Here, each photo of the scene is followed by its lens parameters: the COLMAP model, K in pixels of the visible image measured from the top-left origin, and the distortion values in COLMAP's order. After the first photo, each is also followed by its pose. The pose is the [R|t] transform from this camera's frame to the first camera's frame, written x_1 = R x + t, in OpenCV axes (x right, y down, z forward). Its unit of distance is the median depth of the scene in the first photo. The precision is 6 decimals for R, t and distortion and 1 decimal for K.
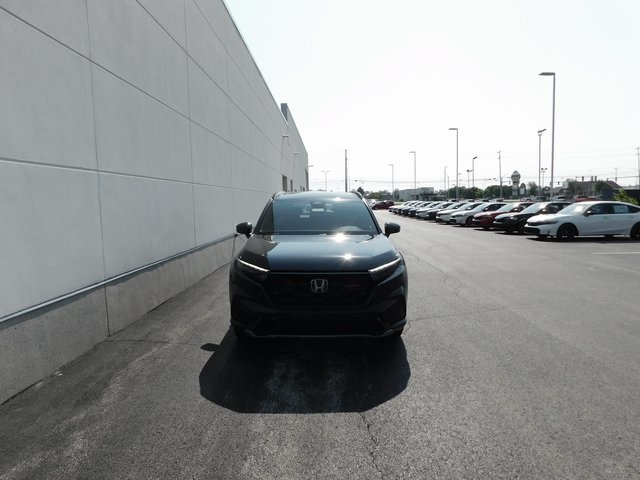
lens RADIAL K [[428.8, 0, 320.8], [0, 428.8, 240.3], [0, 0, 1]] dist [-0.009711, -0.001863]
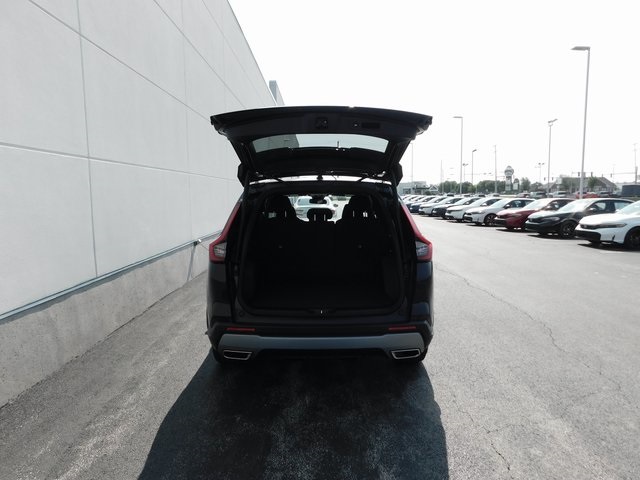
lens RADIAL K [[425.3, 0, 319.1], [0, 425.3, 243.2], [0, 0, 1]] dist [-0.056546, 0.046236]
pose [[0.999790, 0.008301, 0.018725, -0.004818], [-0.008746, 0.999679, 0.023792, -0.009891], [-0.018521, -0.023950, 0.999542, 0.109373]]
